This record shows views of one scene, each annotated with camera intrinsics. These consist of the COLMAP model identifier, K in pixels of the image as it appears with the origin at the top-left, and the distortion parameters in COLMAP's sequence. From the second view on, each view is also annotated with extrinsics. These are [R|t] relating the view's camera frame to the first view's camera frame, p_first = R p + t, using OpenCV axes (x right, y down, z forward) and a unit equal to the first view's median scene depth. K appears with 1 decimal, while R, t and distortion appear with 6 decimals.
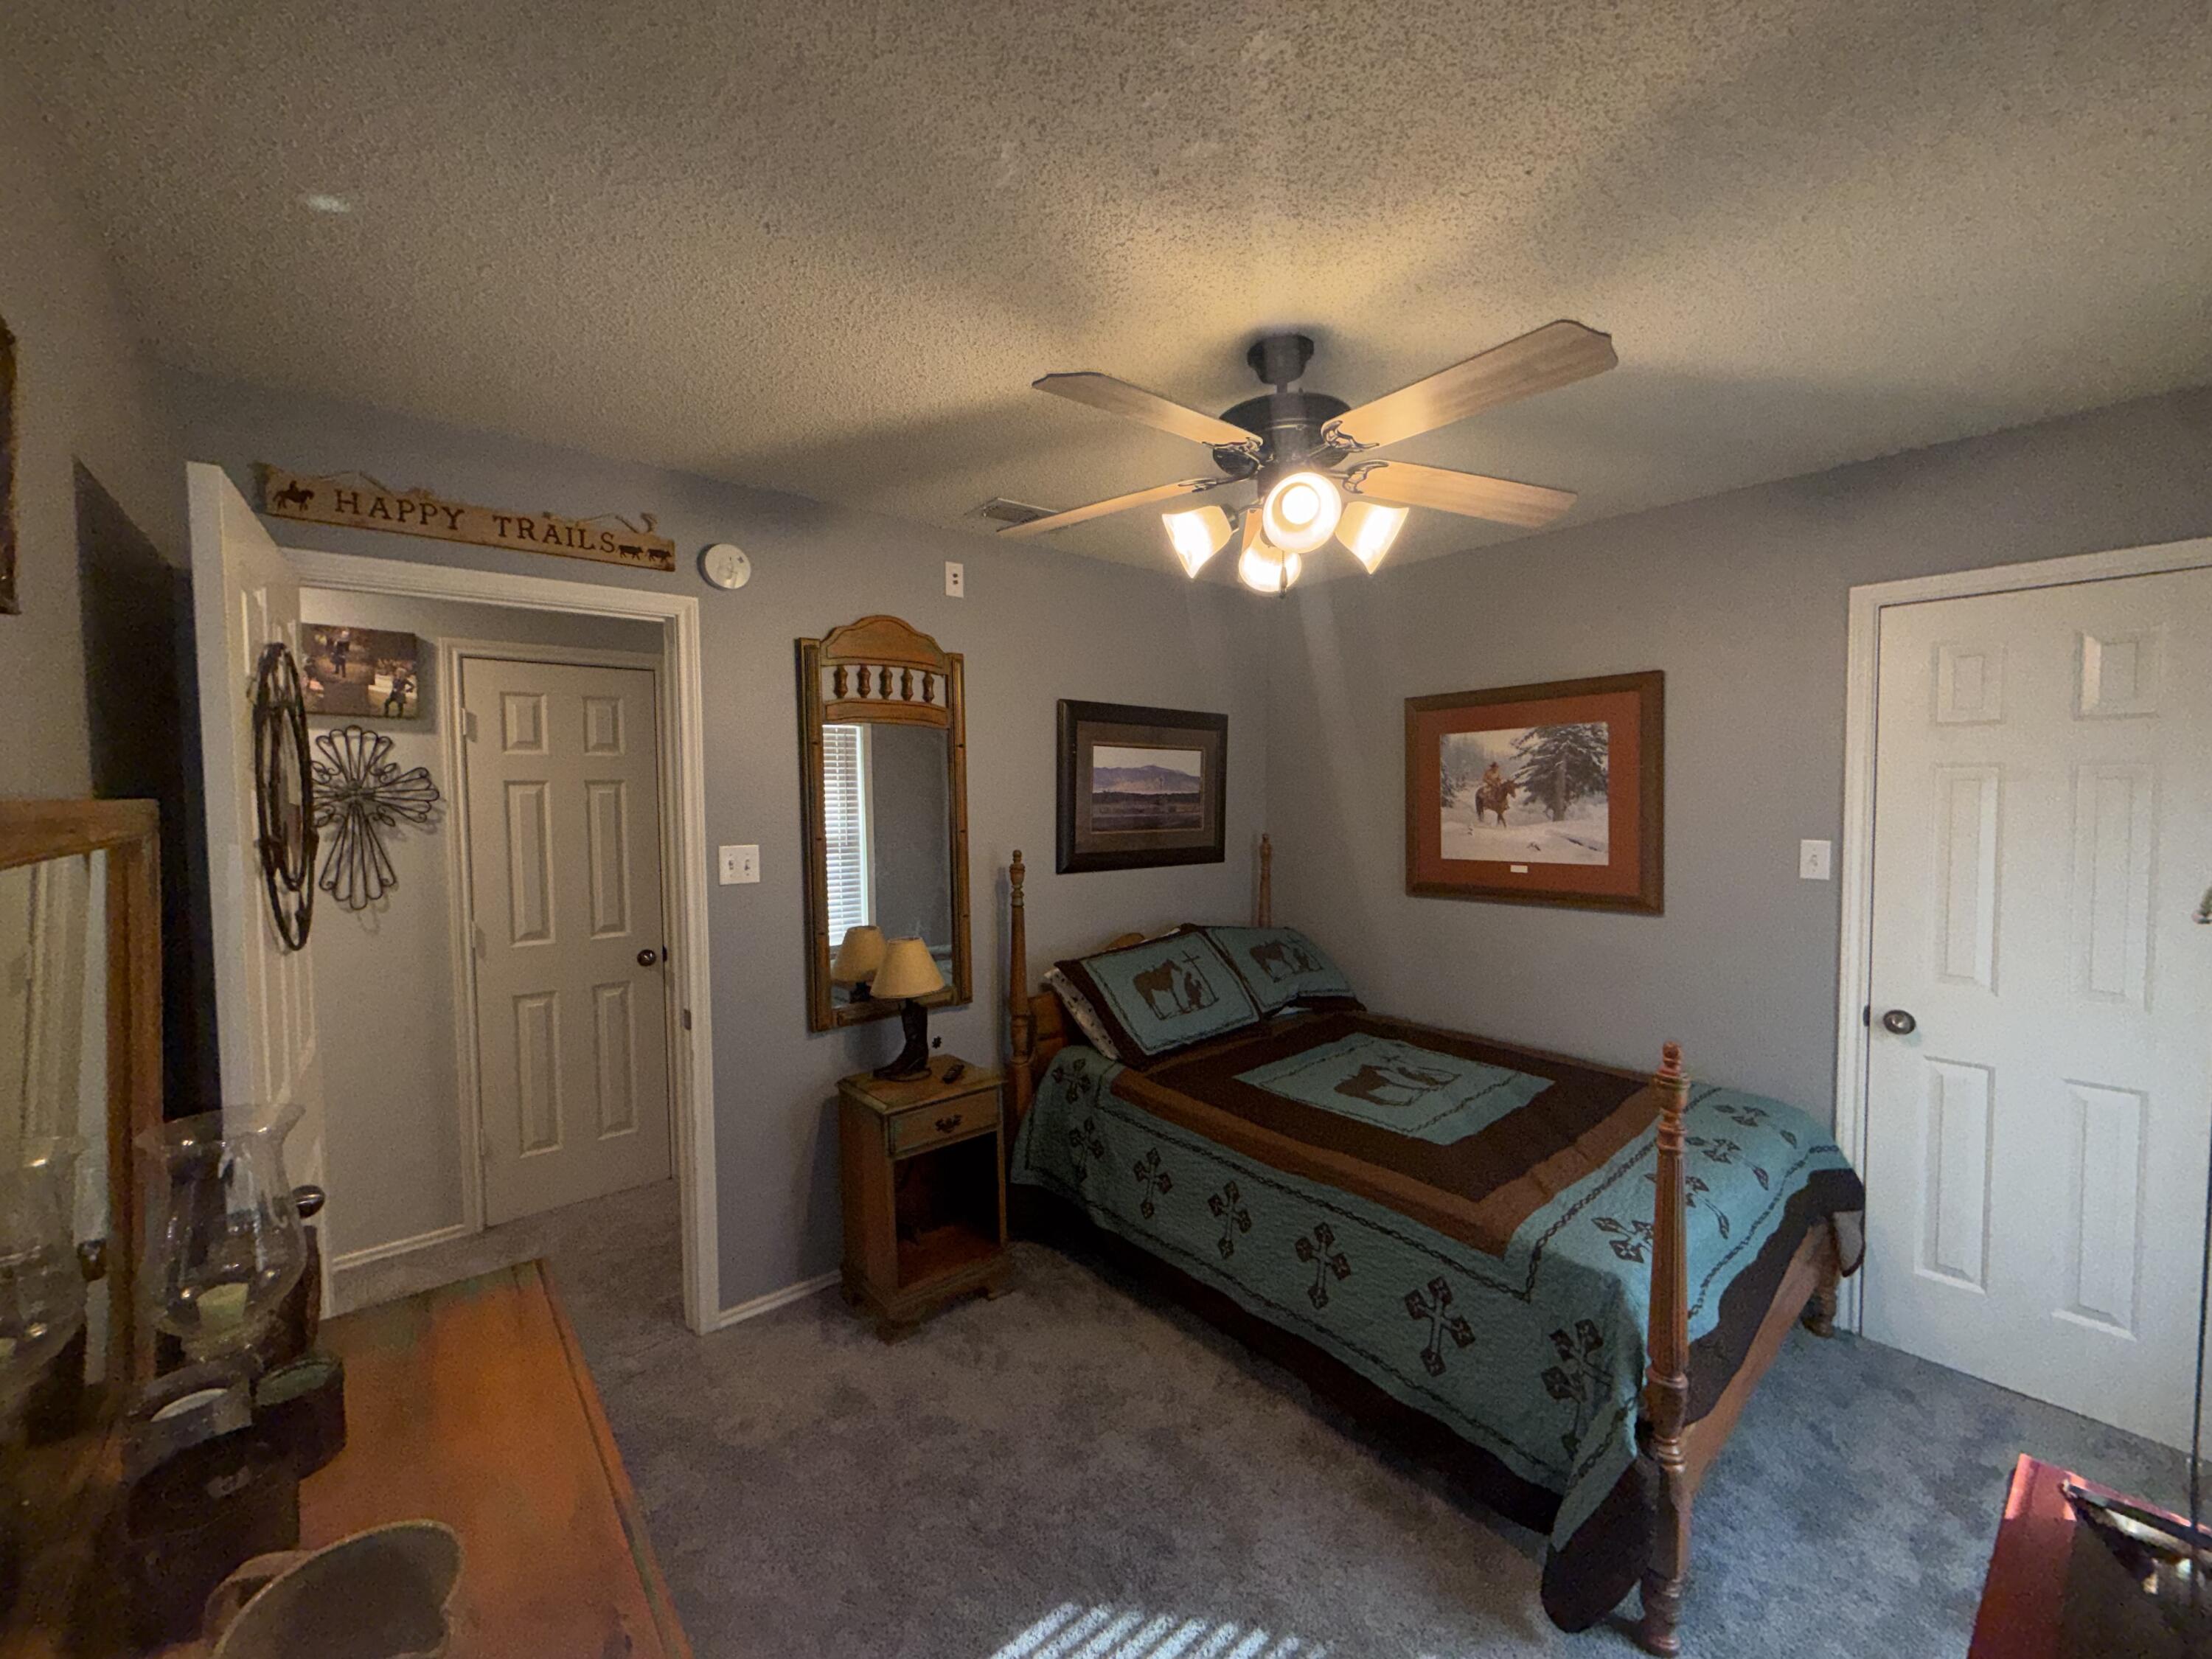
lens RADIAL K [[884.3, 0, 1100.2], [0, 884.3, 833.7], [0, 0, 1]] dist [0.000823, -0.000209]
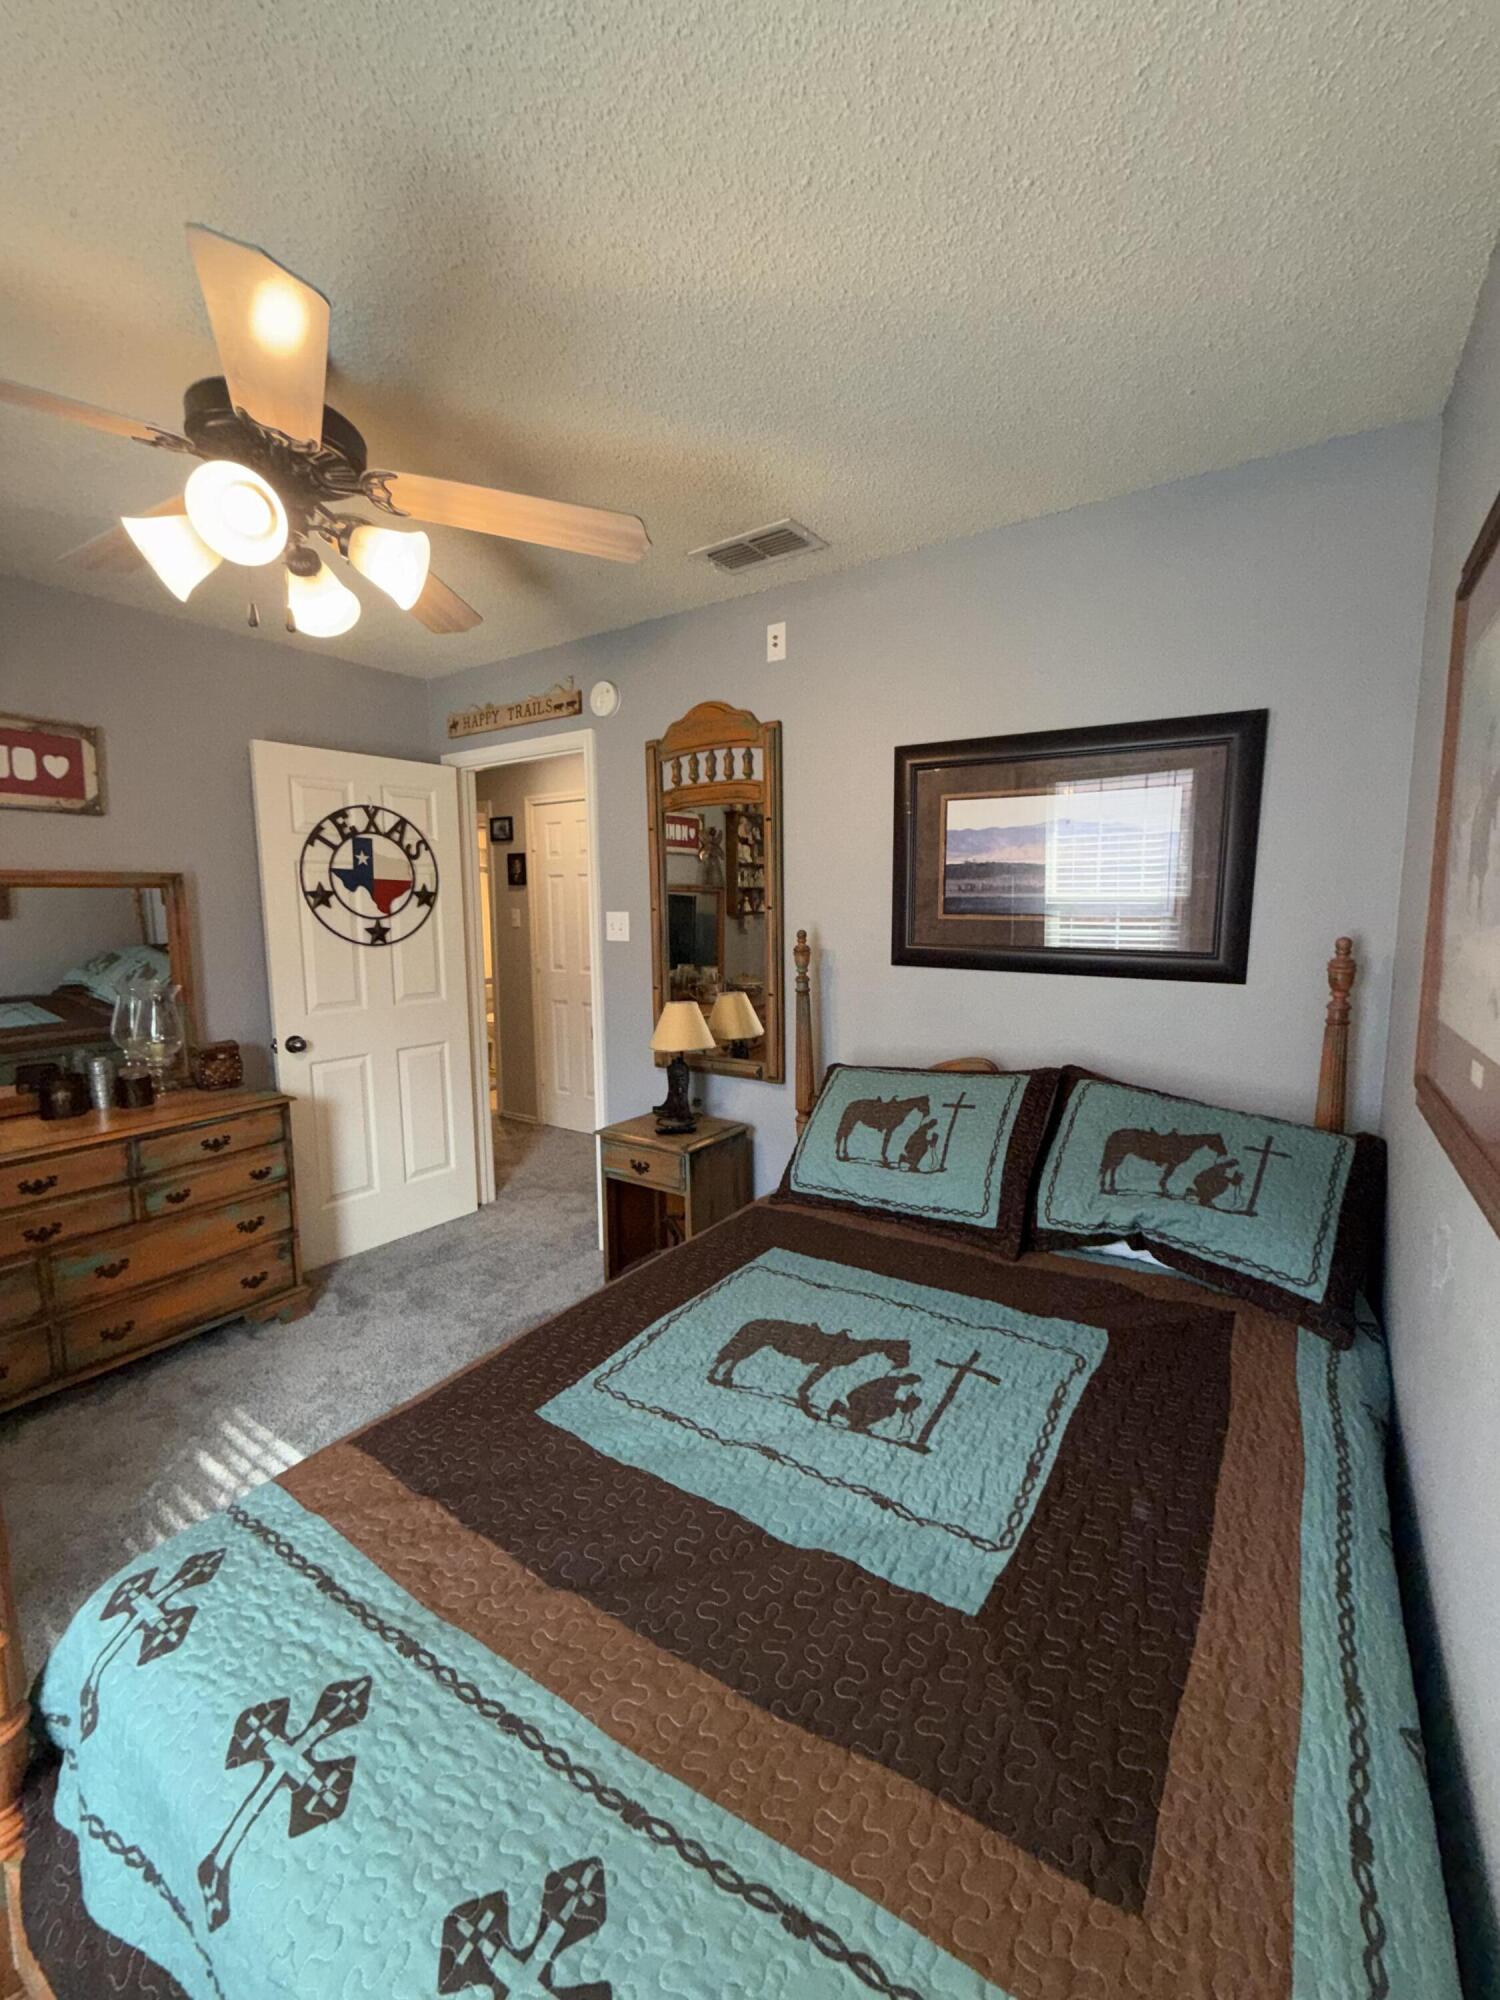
lens RADIAL K [[799.6, 0, 748.5], [0, 799.6, 993.2], [0, 0, 1]] dist [0.000823, -0.000209]
pose [[0.276427, 0.119833, -0.953534, 0.714798], [-0.042193, 0.992752, 0.112530, -0.007399], [0.960108, 0.009127, 0.279480, 0.754912]]
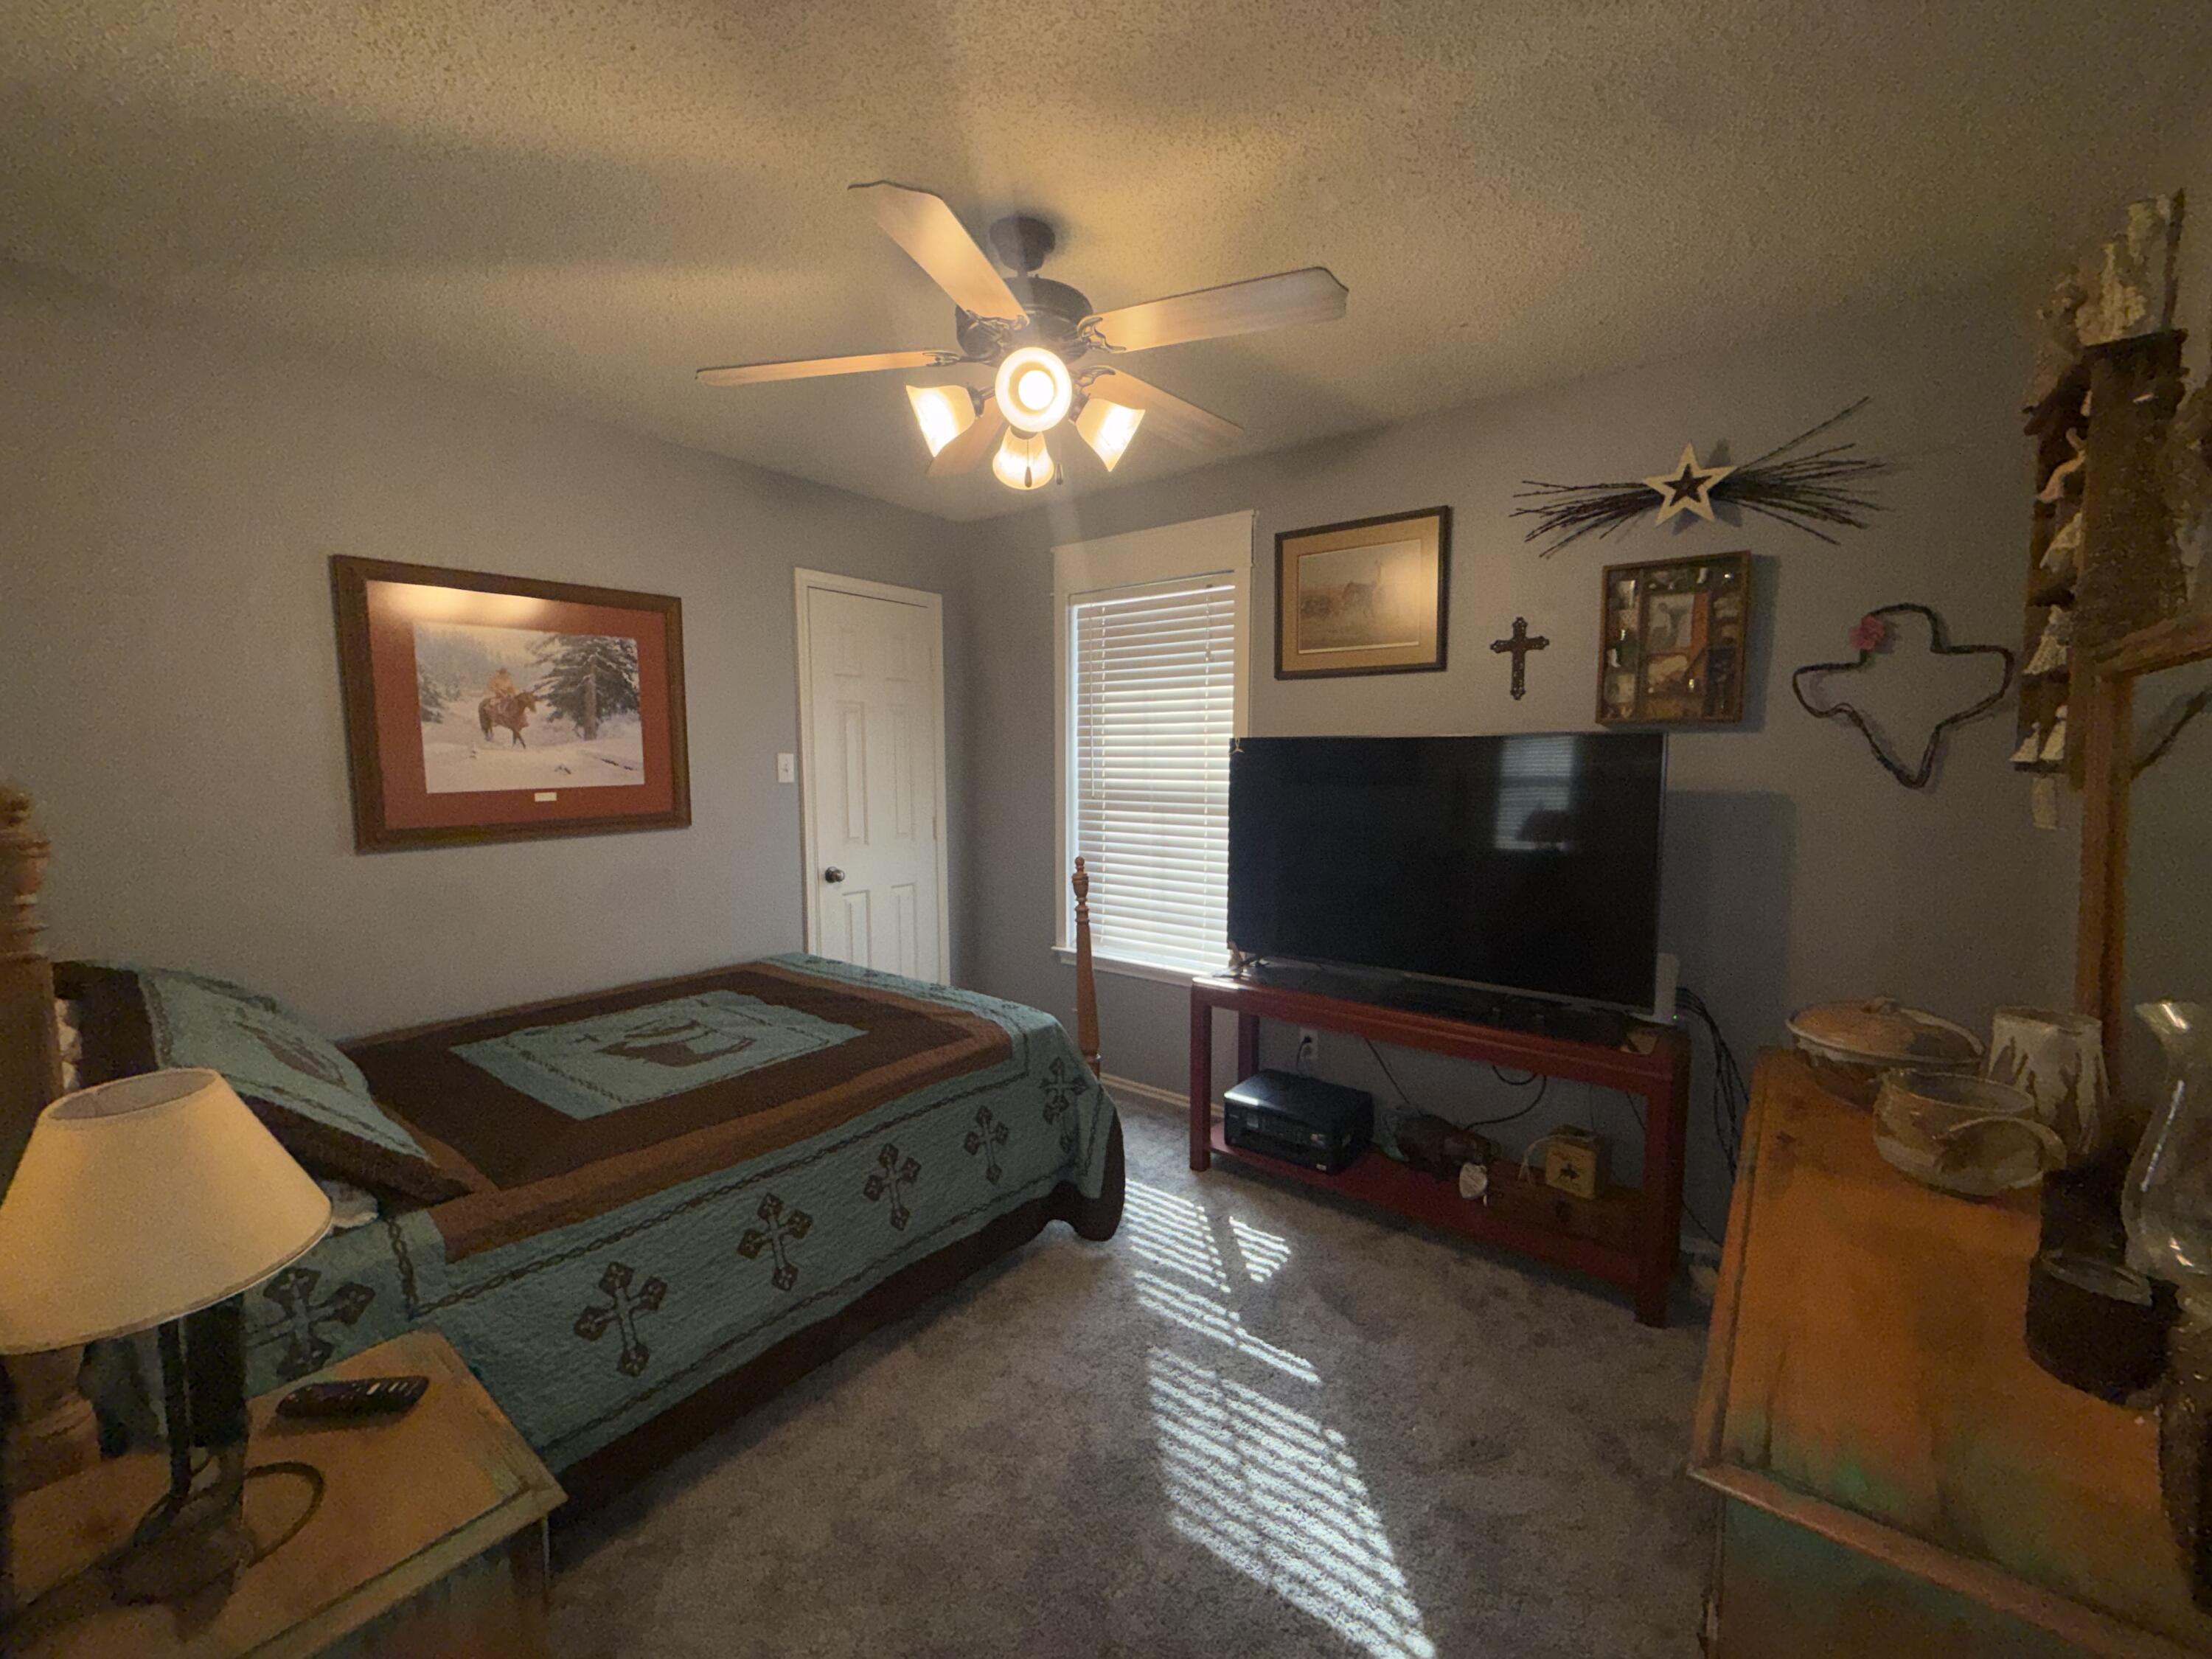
lens RADIAL K [[884.3, 0, 1100.2], [0, 884.3, 833.7], [0, 0, 1]] dist [0.000823, -0.000209]
pose [[-0.213709, -0.076982, 0.973859, -0.518492], [0.050142, 0.994712, 0.089633, 0.027677], [-0.975610, 0.067987, -0.208719, 0.715736]]
